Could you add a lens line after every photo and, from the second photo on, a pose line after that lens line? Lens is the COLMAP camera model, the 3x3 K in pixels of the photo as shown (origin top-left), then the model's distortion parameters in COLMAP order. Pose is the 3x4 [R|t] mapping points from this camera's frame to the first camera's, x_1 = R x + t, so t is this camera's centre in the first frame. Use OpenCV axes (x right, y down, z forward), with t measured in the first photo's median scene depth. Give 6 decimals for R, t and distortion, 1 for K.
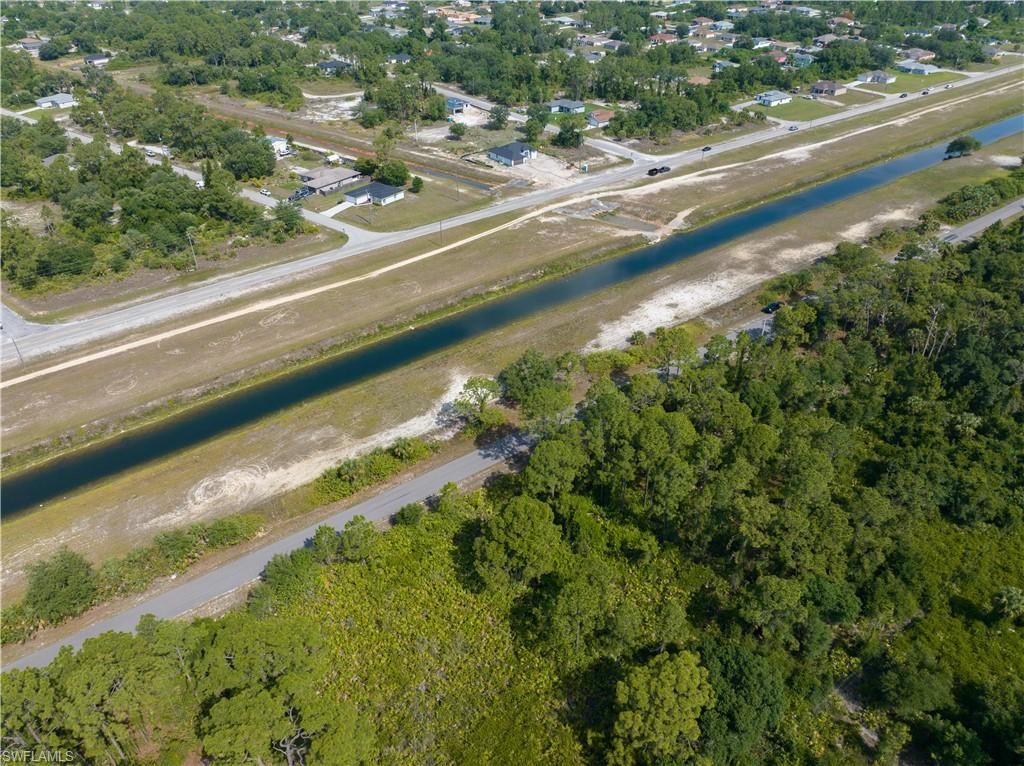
lens RADIAL K [[720.1, 0, 512.0], [0, 720.1, 383.0], [0, 0, 1]] dist [-0.038560, 0.005685]
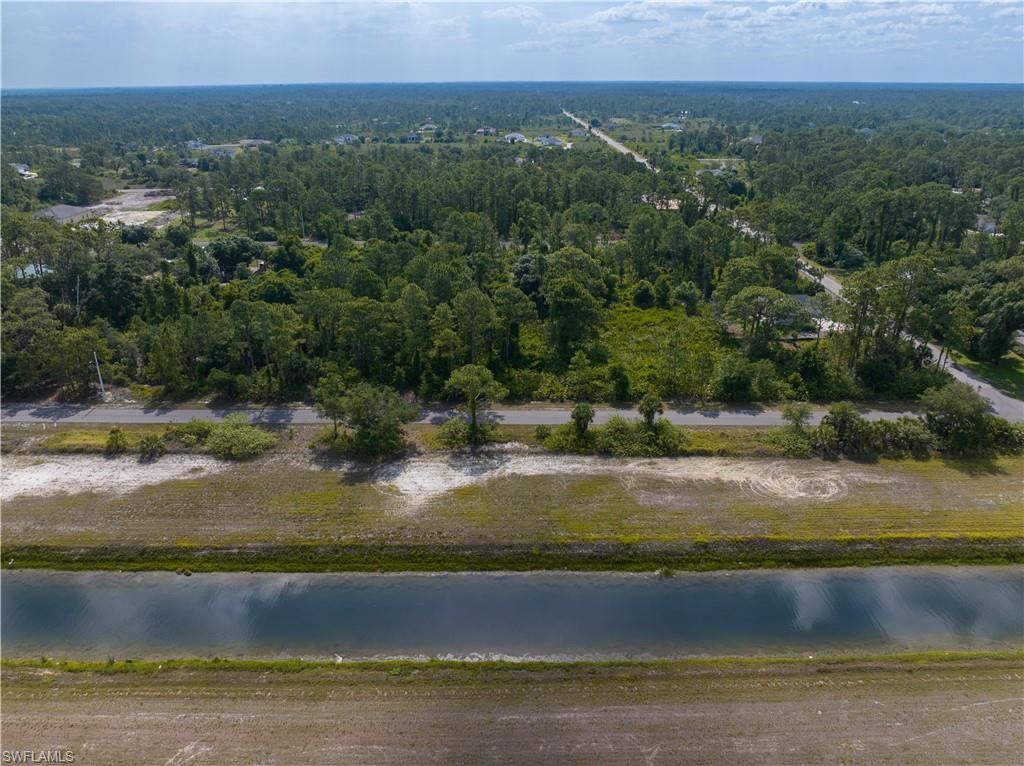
lens RADIAL K [[723.2, 0, 512.0], [0, 723.2, 383.0], [0, 0, 1]] dist [-0.023344, -0.000531]
pose [[-0.791878, -0.229619, 0.565866, -0.315580], [0.350124, 0.588486, 0.728764, -0.329941], [-0.500343, 0.775215, -0.385614, 0.757625]]
